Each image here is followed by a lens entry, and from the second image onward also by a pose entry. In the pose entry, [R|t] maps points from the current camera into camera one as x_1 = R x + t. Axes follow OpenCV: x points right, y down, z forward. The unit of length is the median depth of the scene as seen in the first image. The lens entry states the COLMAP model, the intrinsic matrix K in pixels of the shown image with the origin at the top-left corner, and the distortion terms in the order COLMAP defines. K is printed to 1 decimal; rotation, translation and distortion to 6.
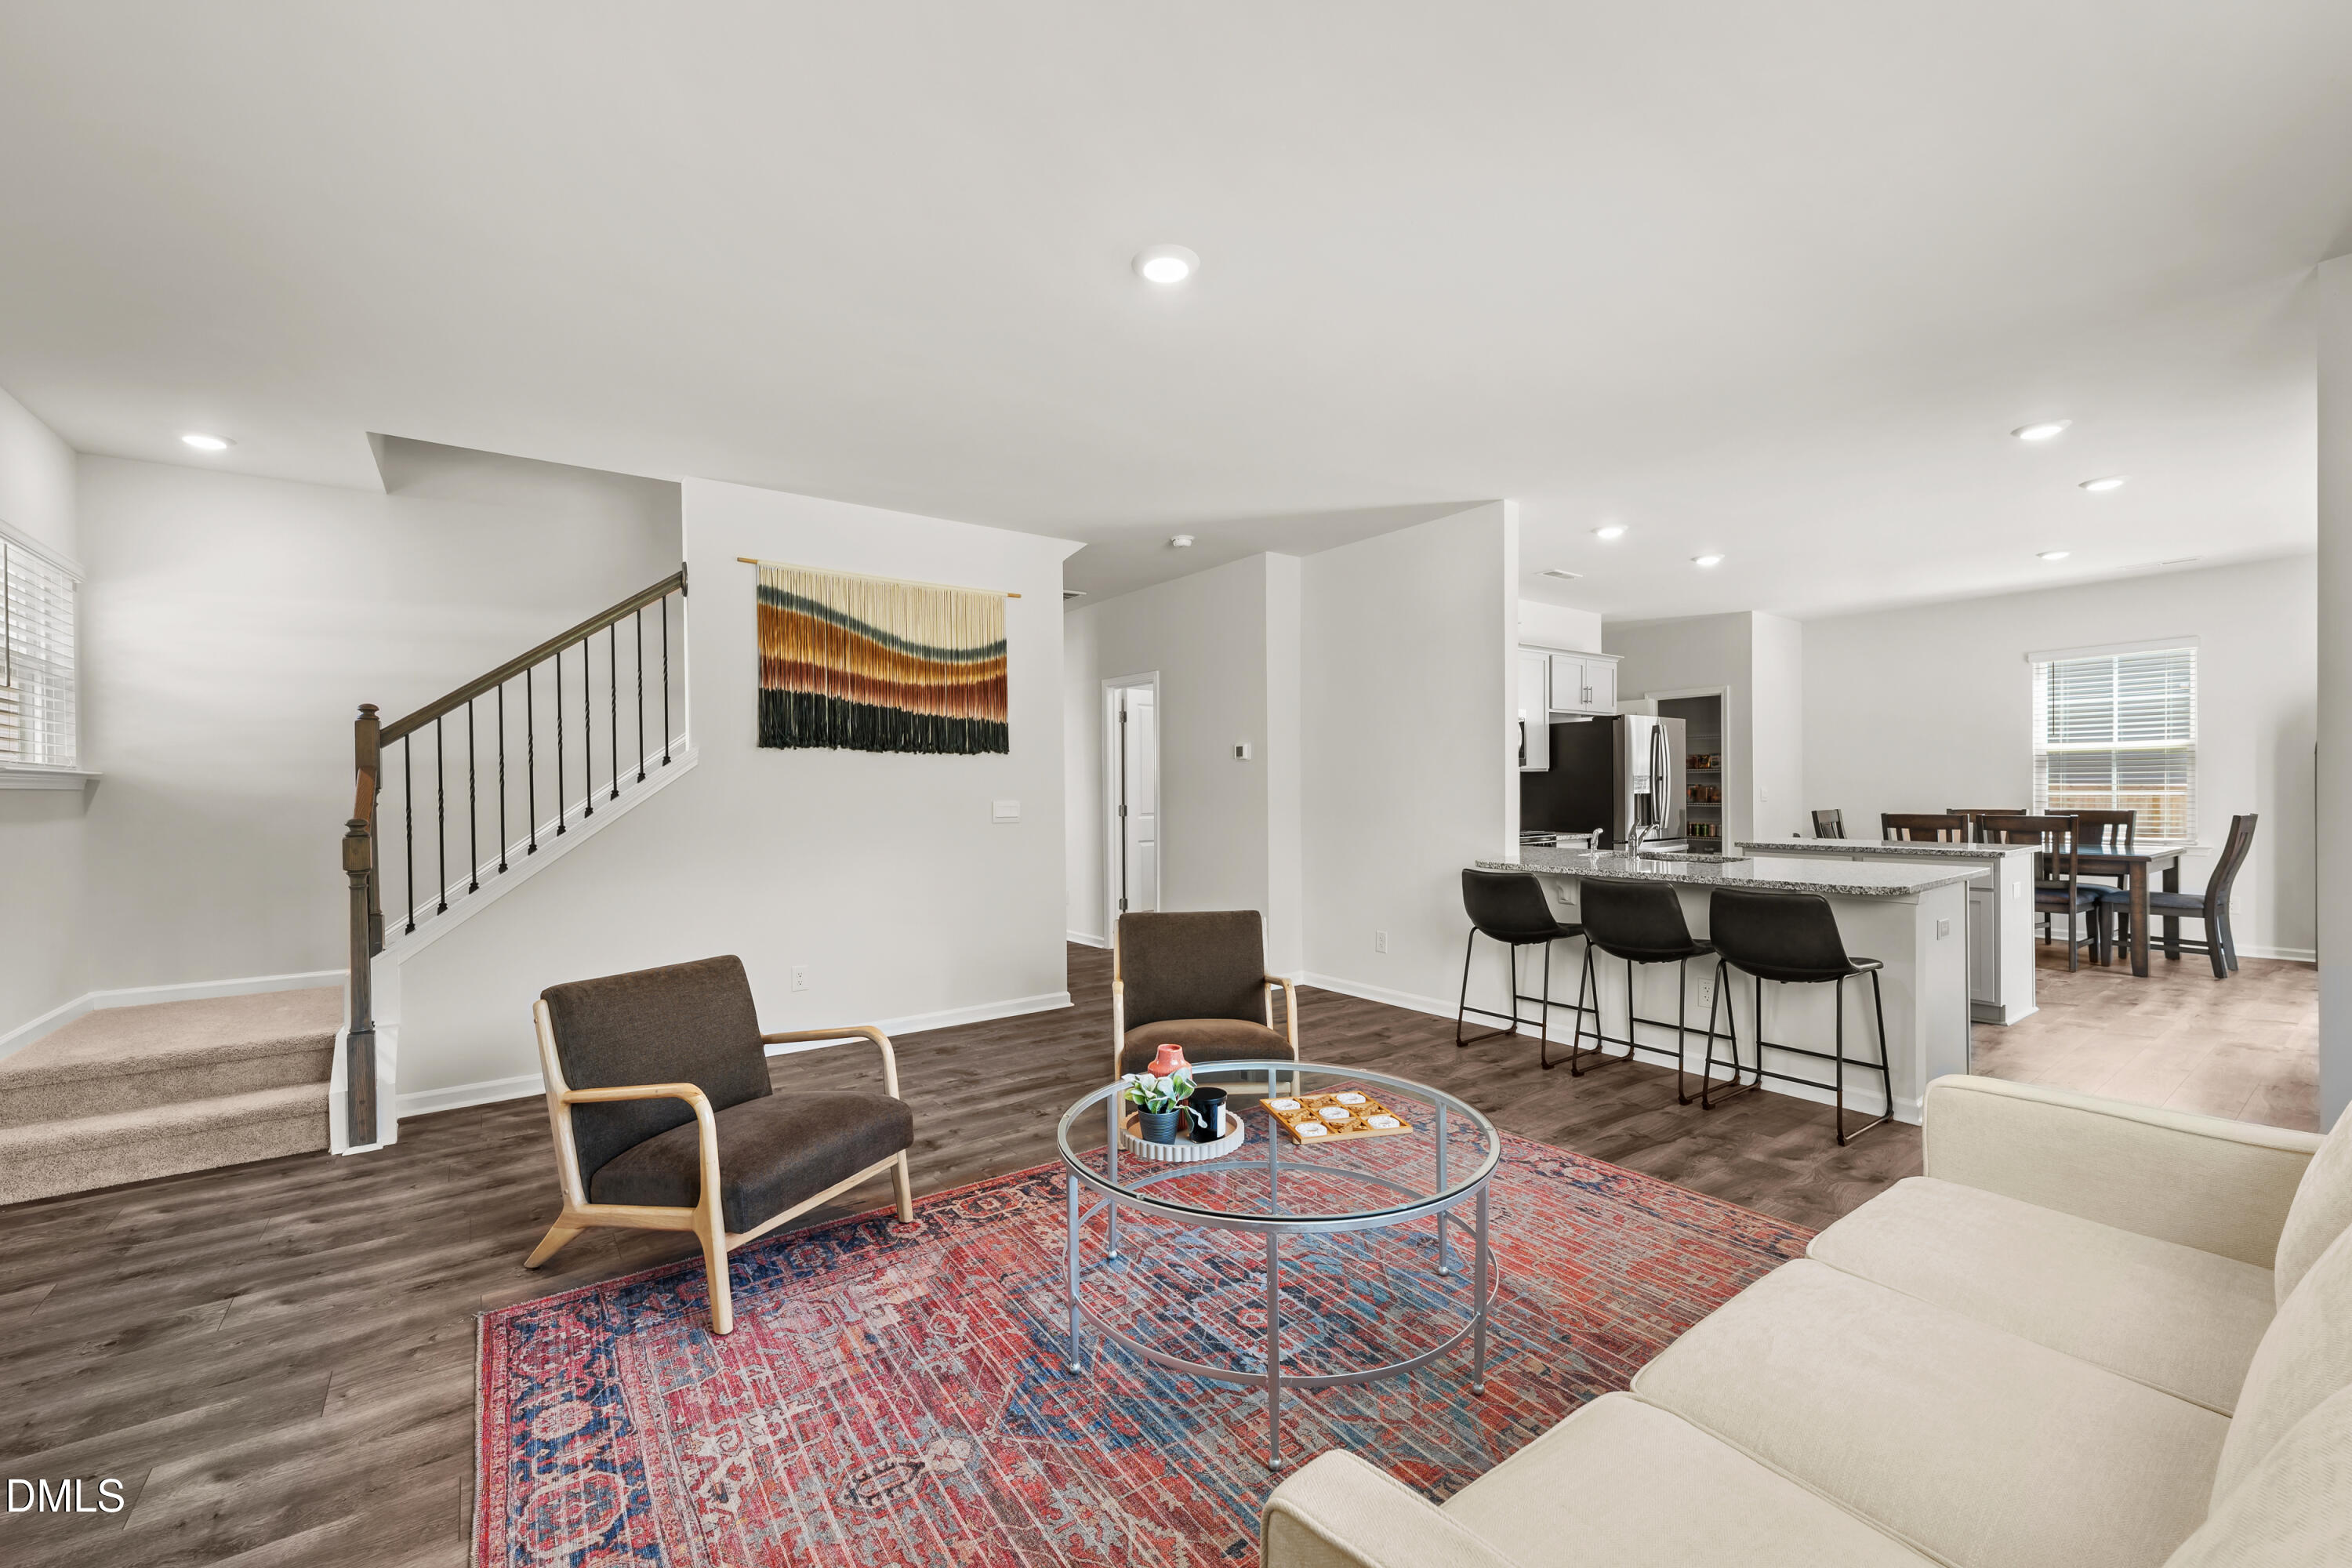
lens RADIAL K [[925.5, 0, 1179.6], [0, 925.5, 793.2], [0, 0, 1]] dist [-0.001253, -0.000182]
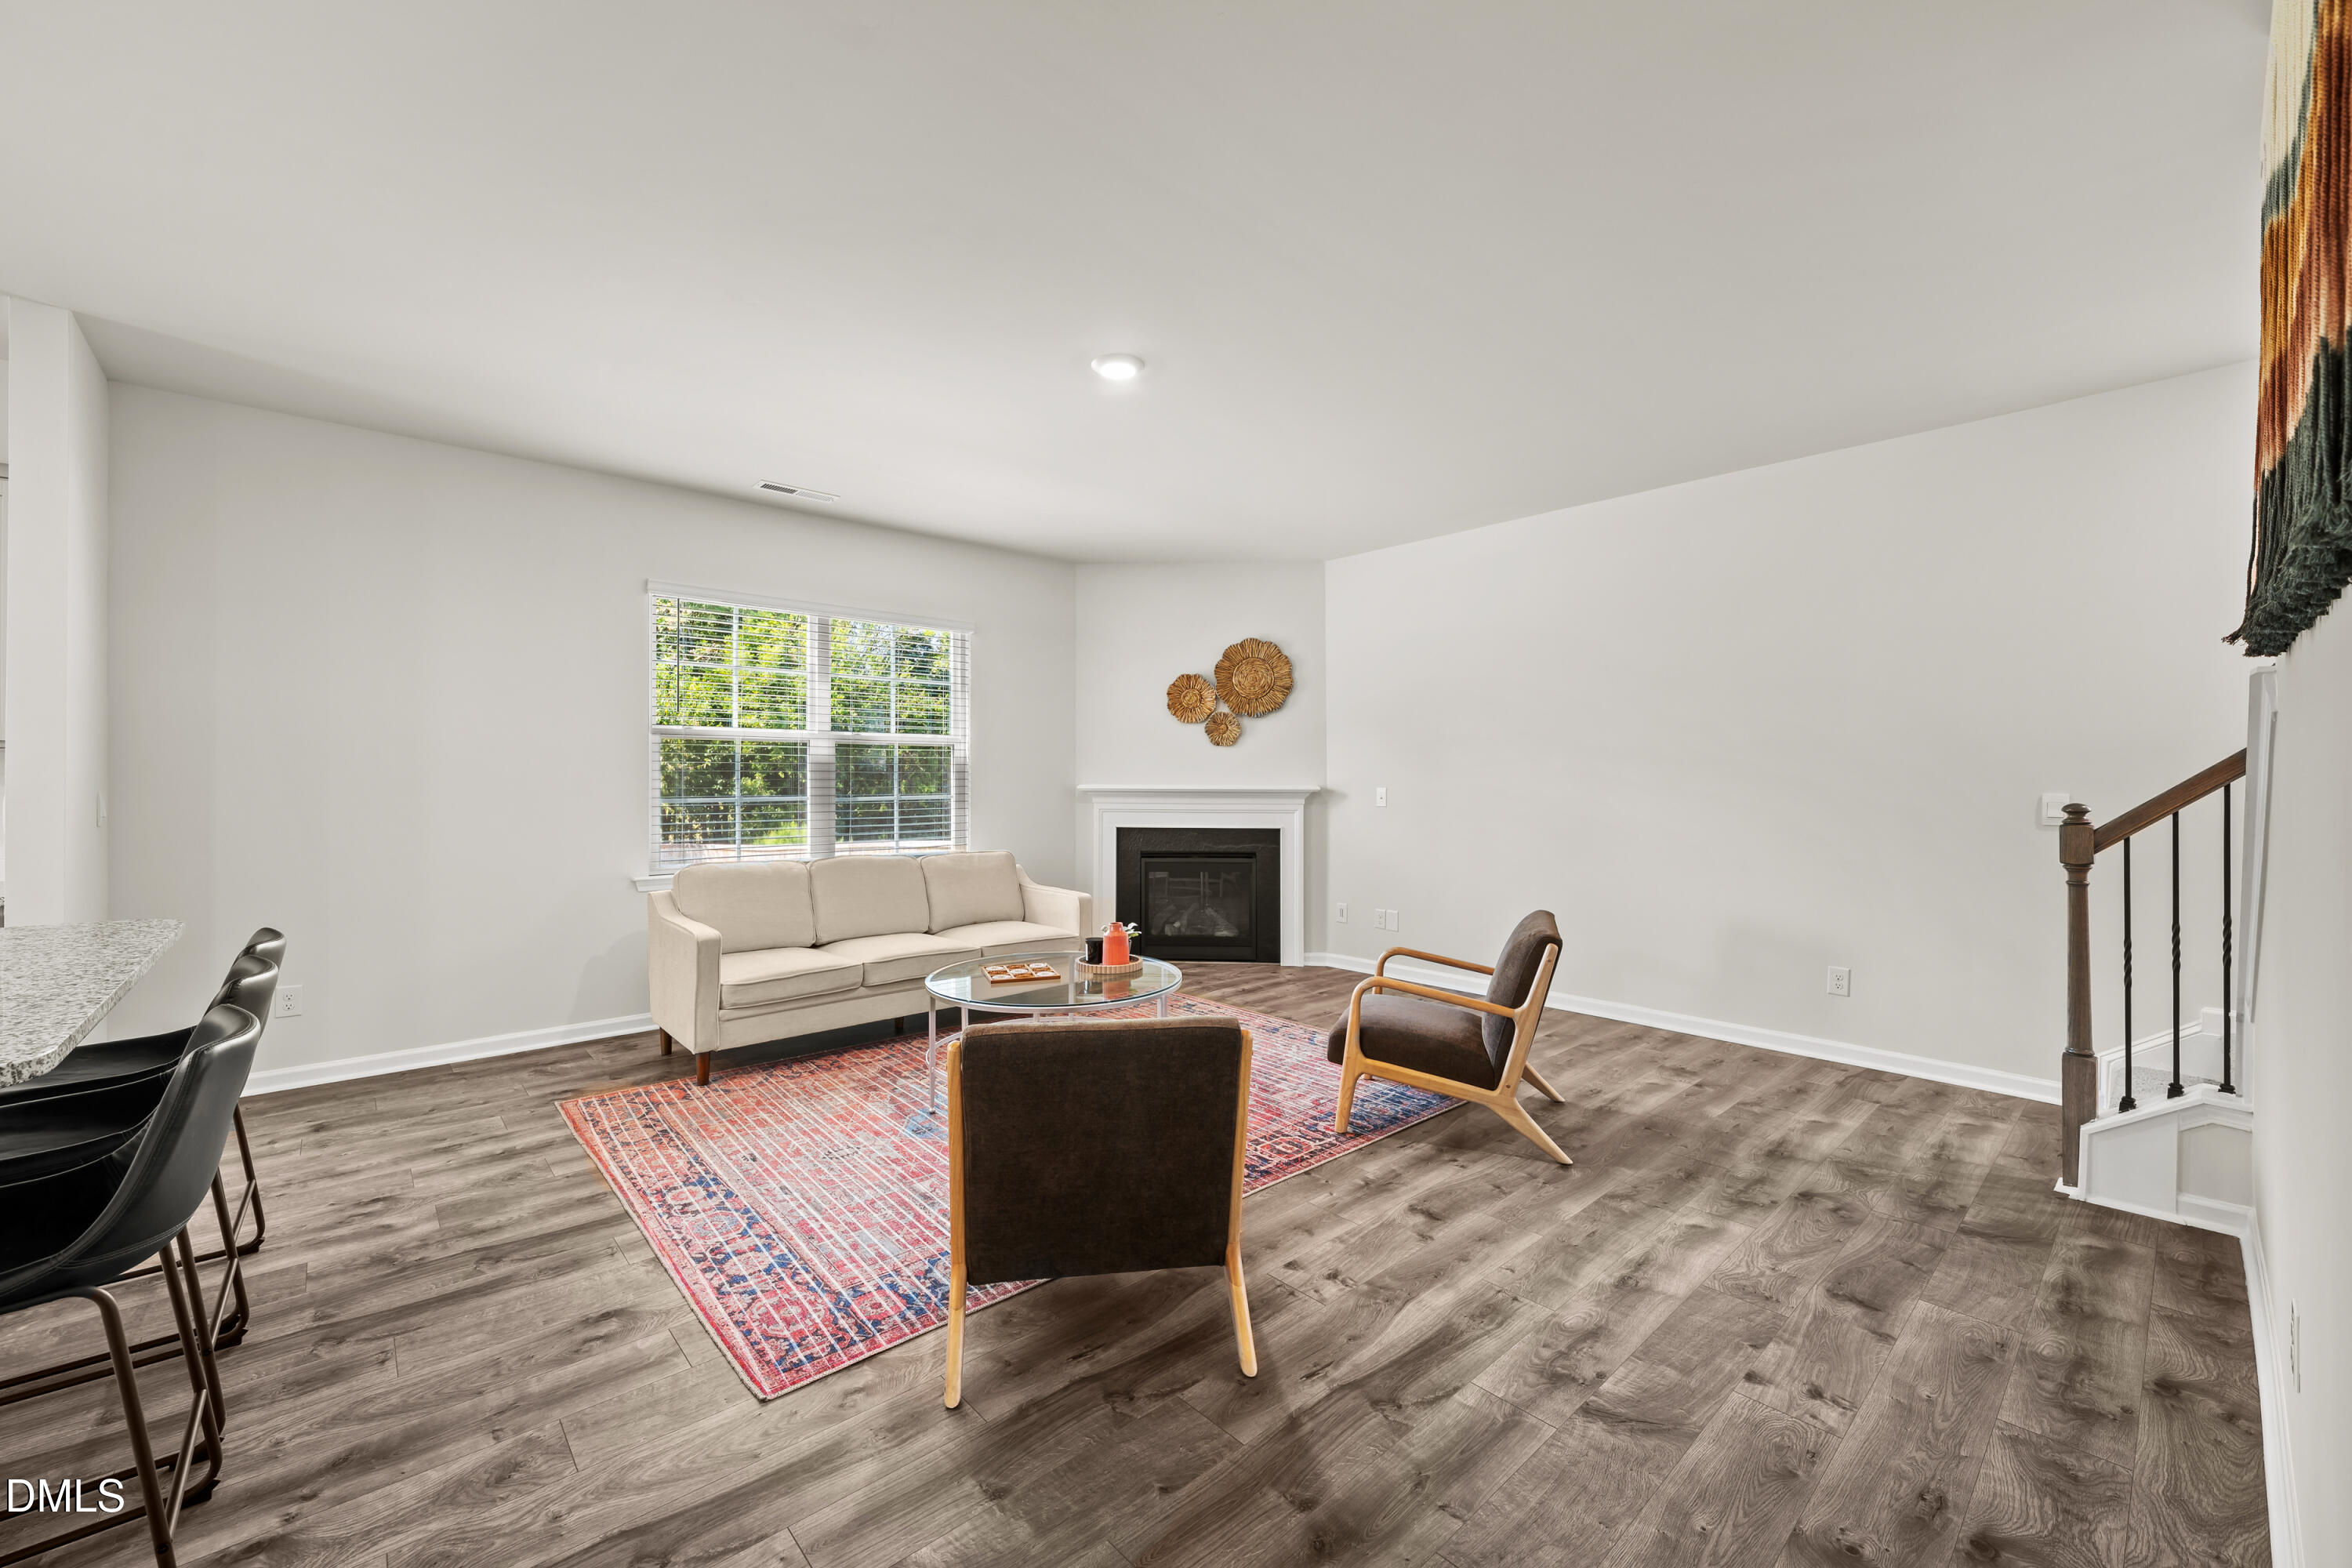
lens RADIAL K [[925.5, 0, 1182.0], [0, 925.5, 774.9], [0, 0, 1]] dist [-0.001253, -0.000182]
pose [[-0.995587, 0.009836, -0.093330, 0.018701], [0.009632, 0.999950, 0.002632, -0.010676], [0.093351, 0.001722, -0.995632, 1.982601]]
